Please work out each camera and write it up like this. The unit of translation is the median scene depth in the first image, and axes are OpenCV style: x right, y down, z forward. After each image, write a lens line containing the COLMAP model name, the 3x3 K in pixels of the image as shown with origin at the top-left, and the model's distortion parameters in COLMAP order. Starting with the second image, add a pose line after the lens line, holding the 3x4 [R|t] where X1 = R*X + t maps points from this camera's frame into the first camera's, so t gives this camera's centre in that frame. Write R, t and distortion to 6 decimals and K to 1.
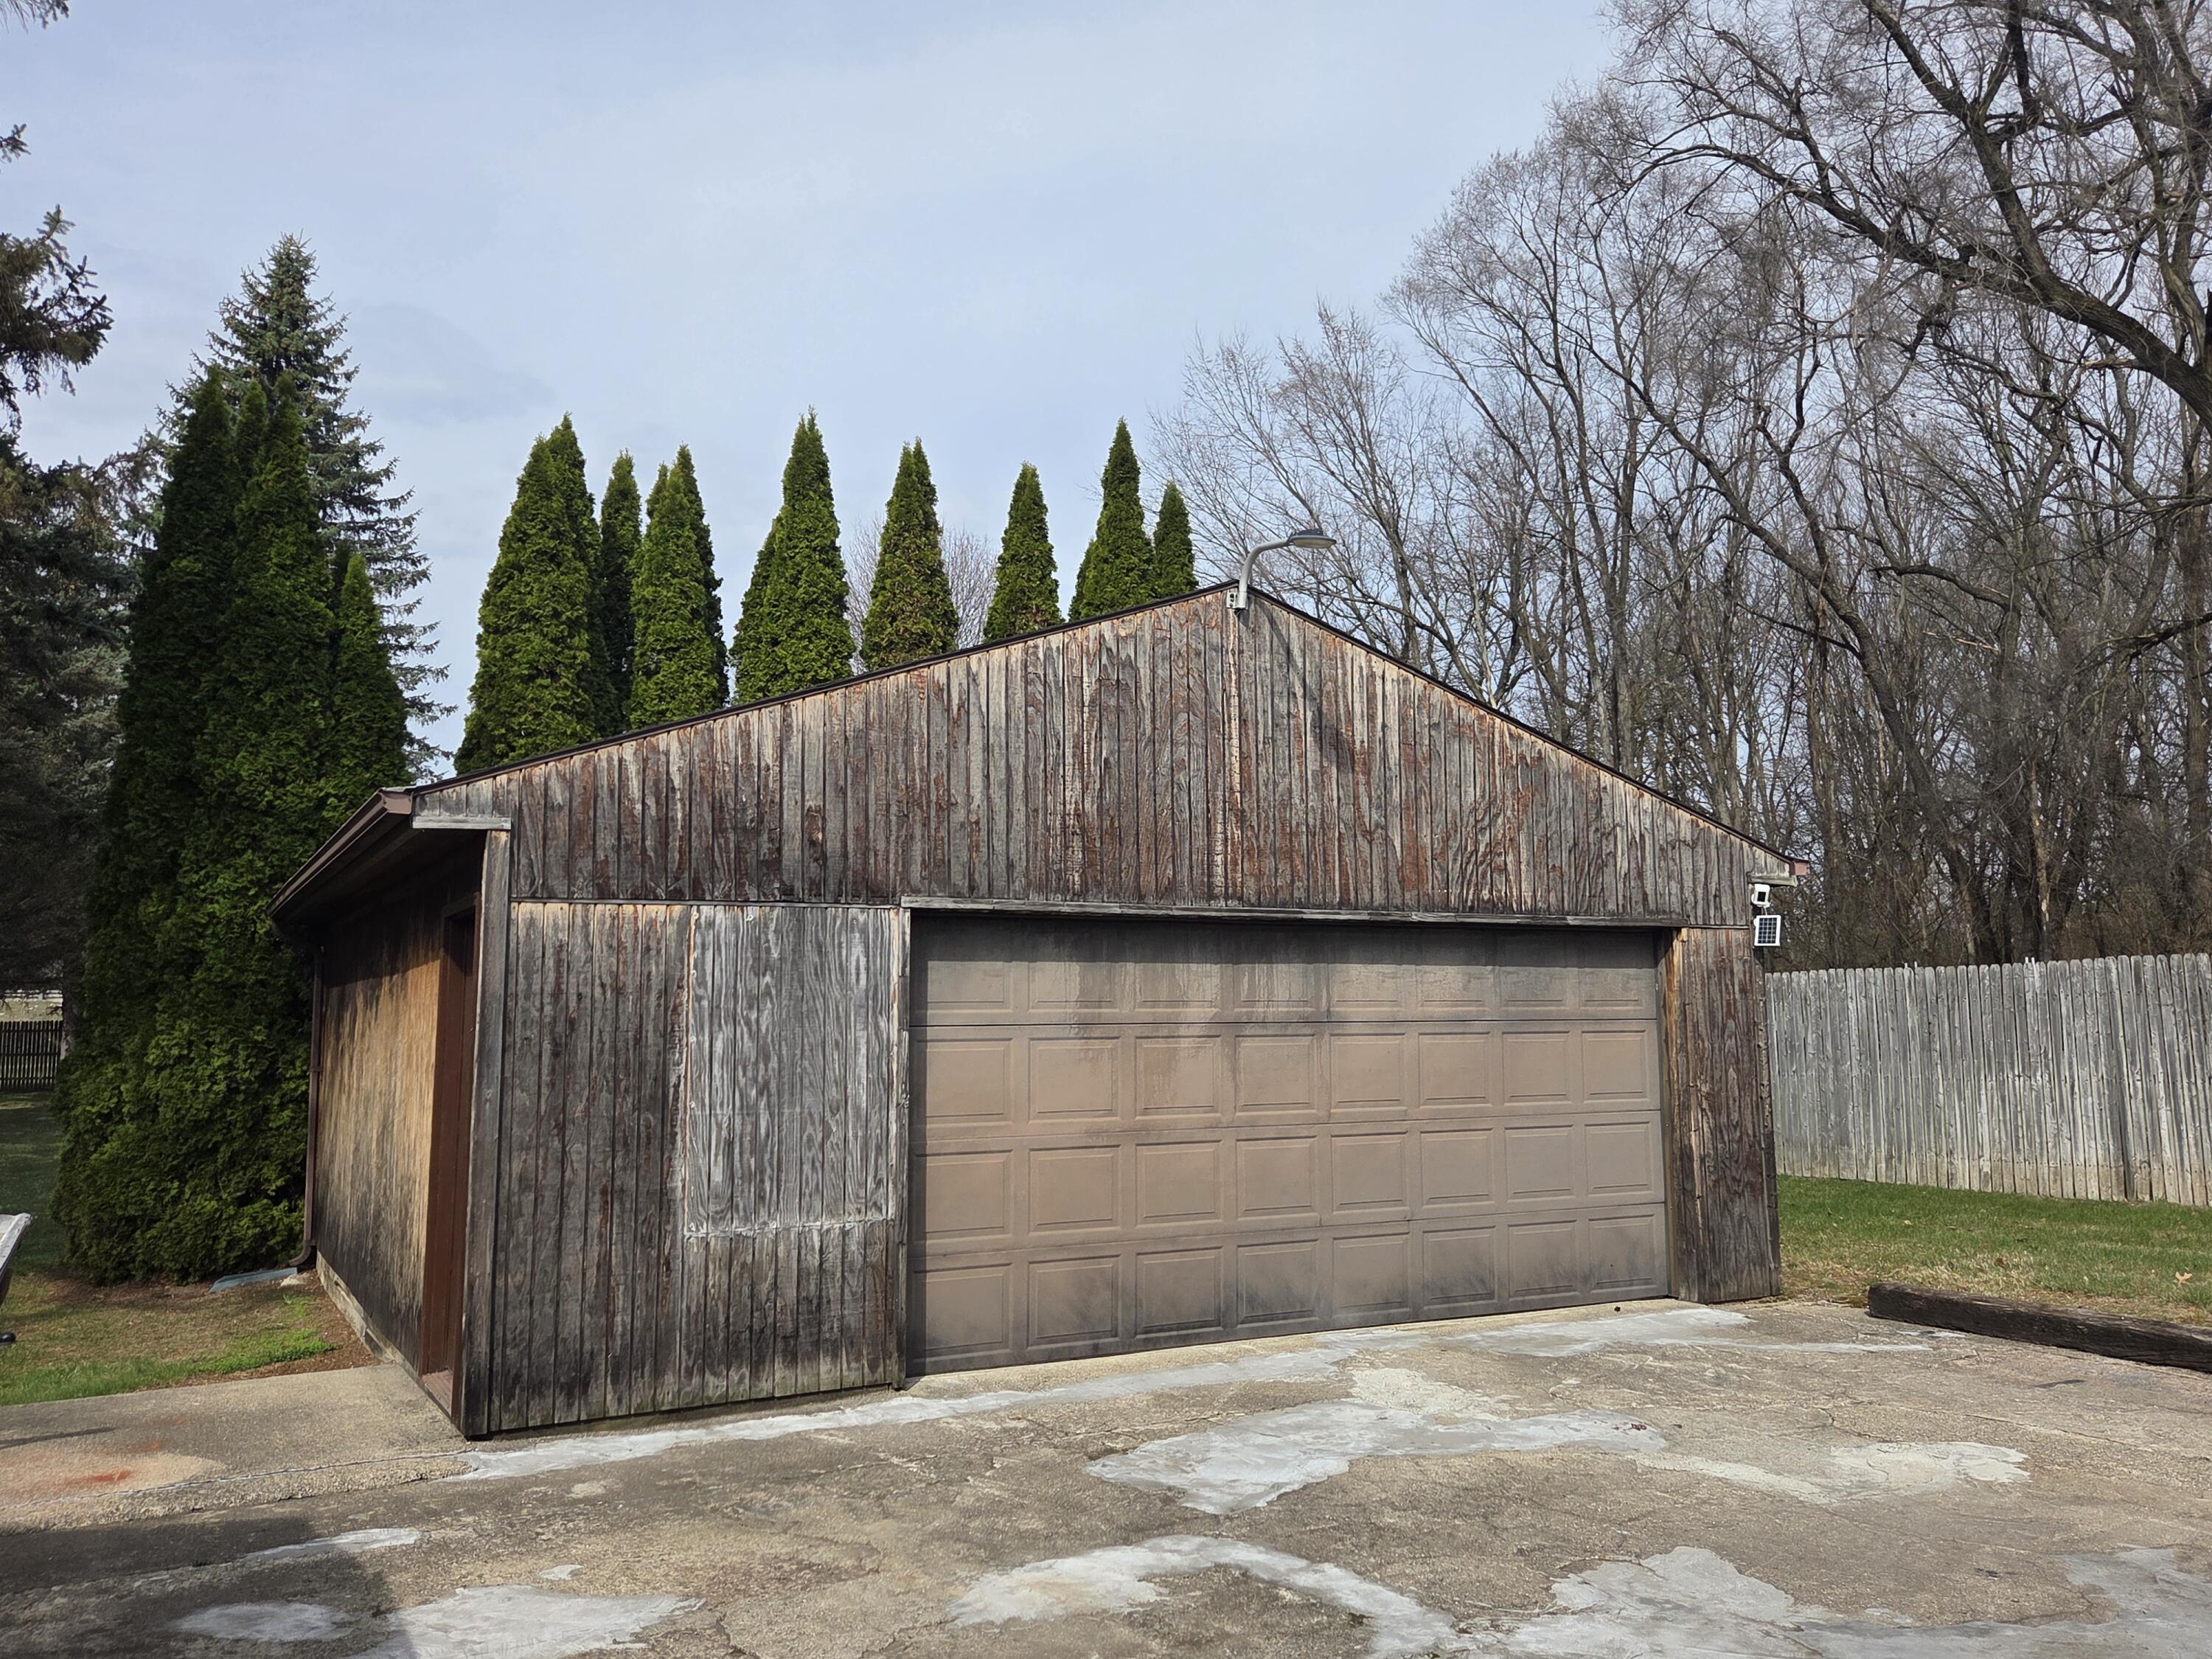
lens RADIAL K [[1760.9, 0, 1095.2], [0, 1760.9, 800.1], [0, 0, 1]] dist [0.067168, -0.058773]
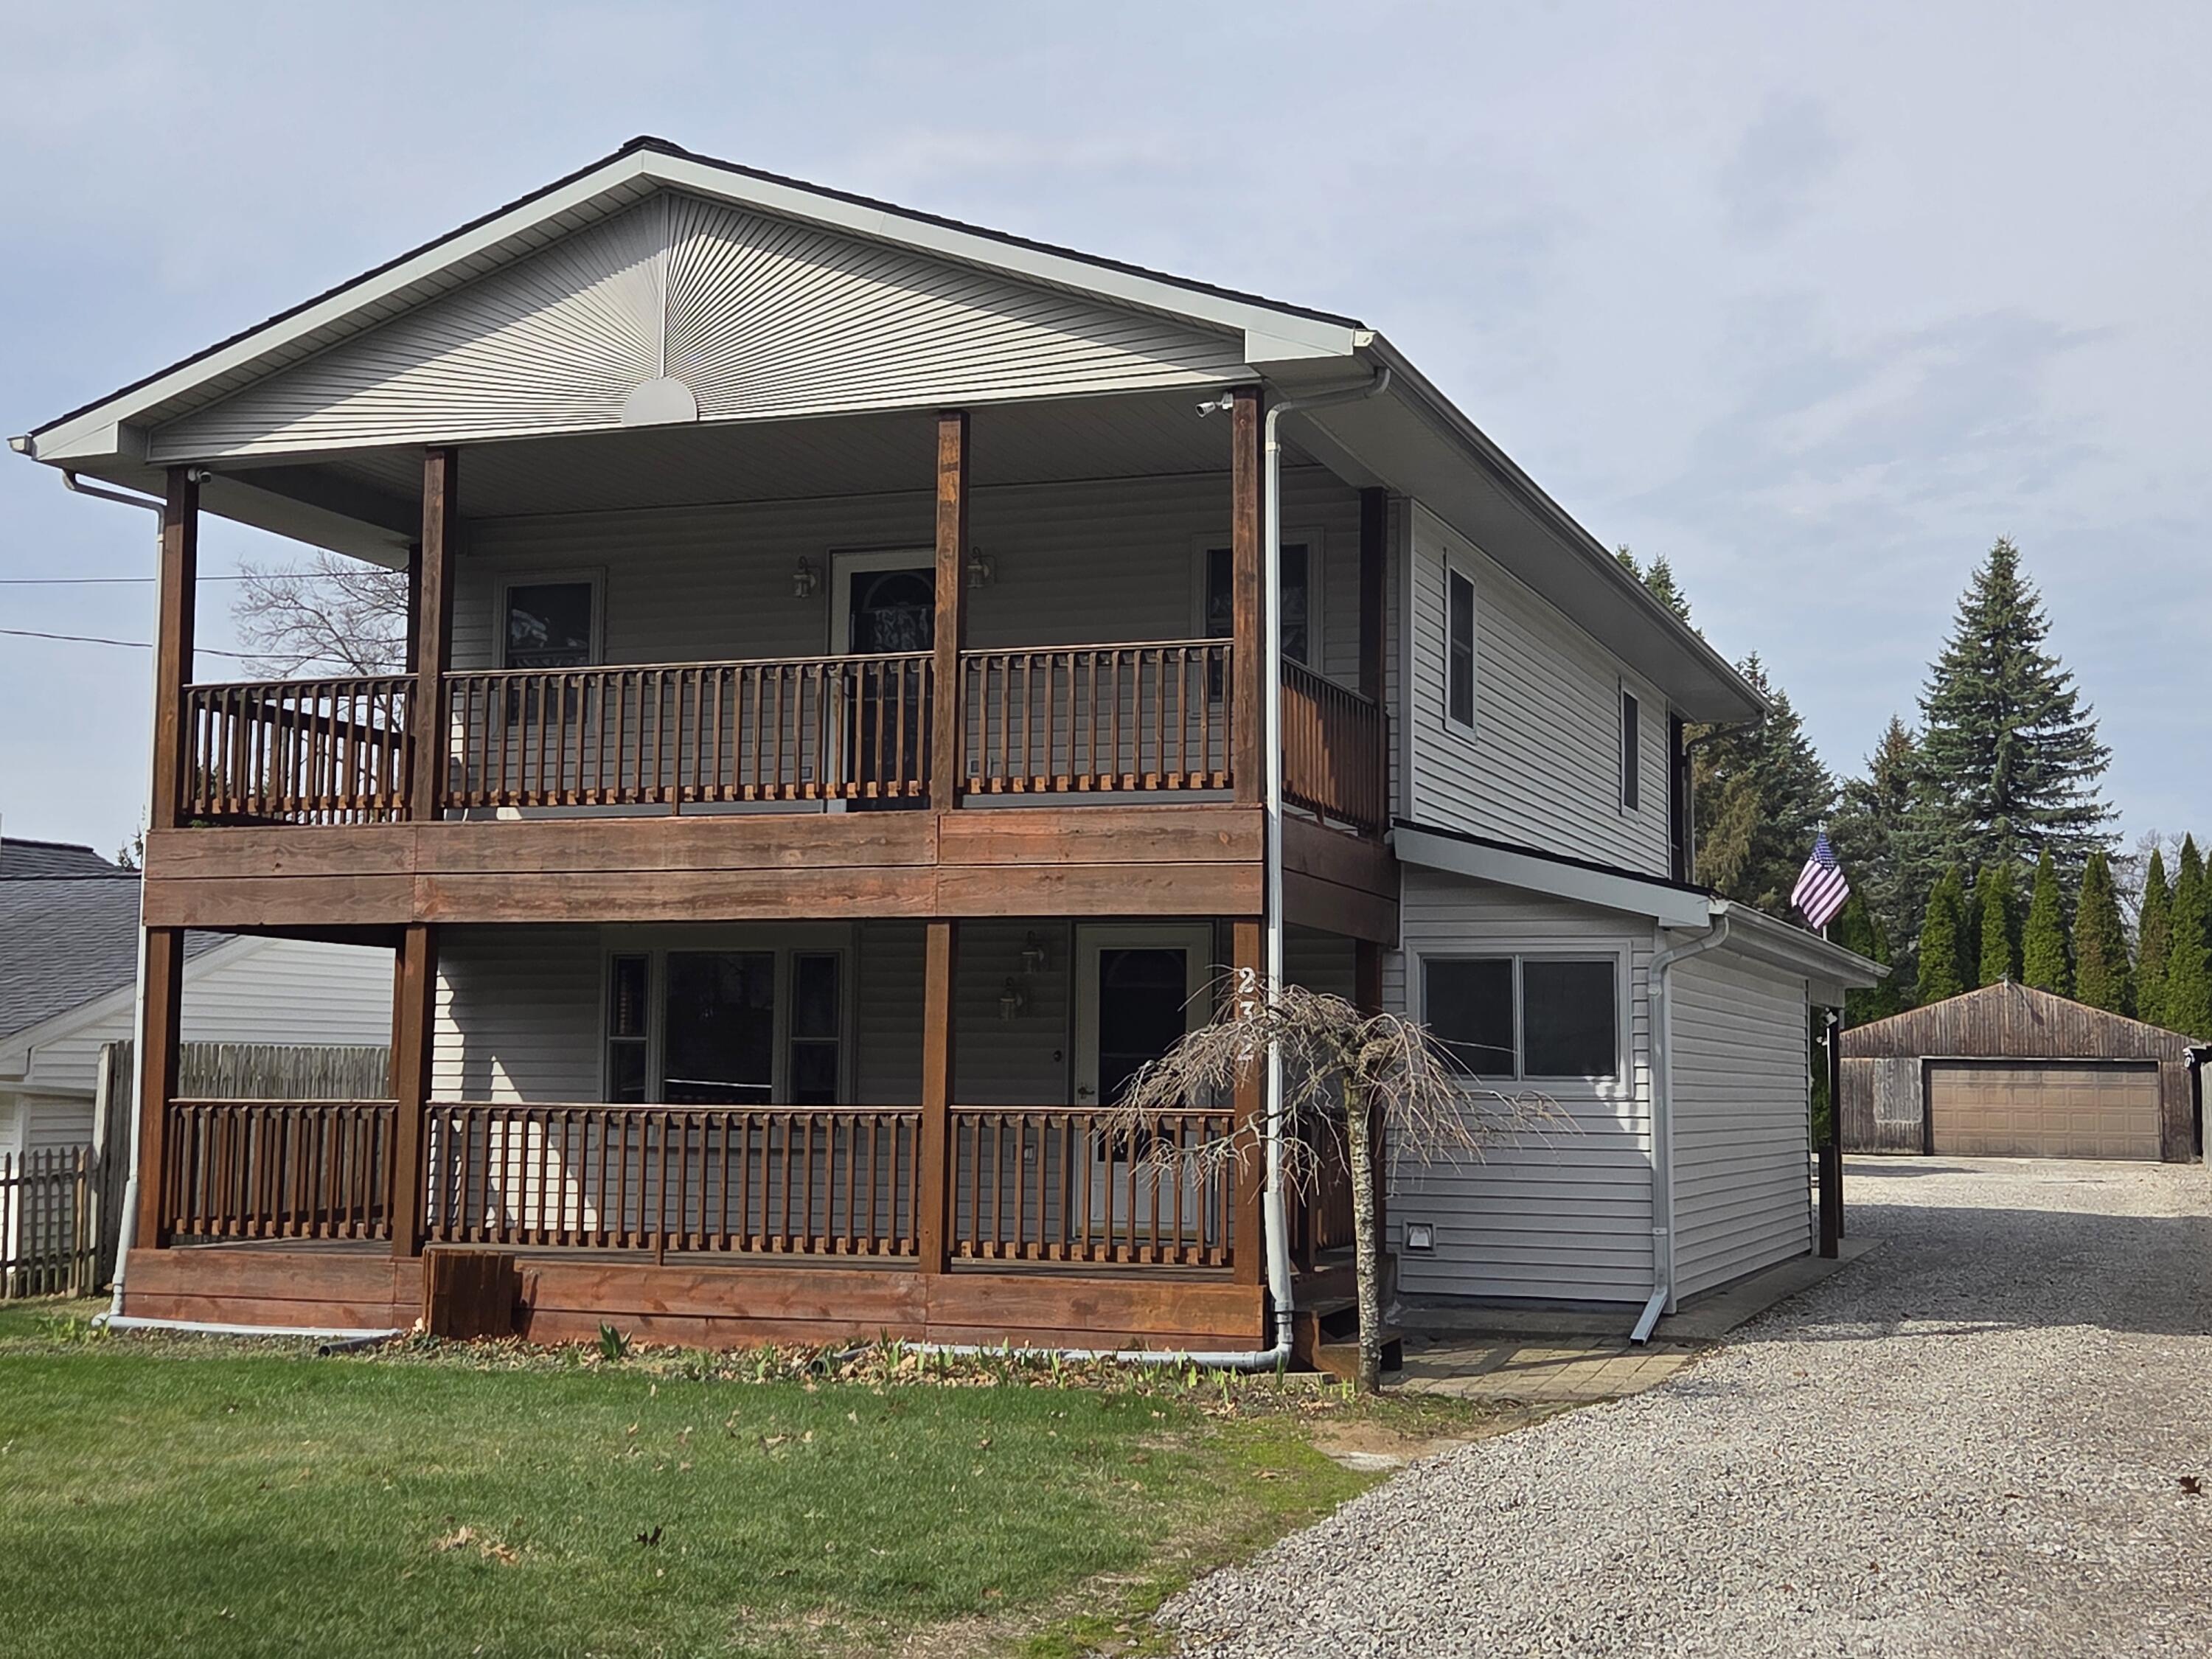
lens RADIAL K [[2814.6, 0, 1106.0], [0, 2814.6, 829.5], [0, 0, 1]] dist [0.034917, 0.034136]
pose [[0.652105, -0.050928, -0.756416, 3.587081], [0.072896, 0.997330, -0.004304, -0.576087], [0.754616, -0.052333, 0.654077, -4.738564]]
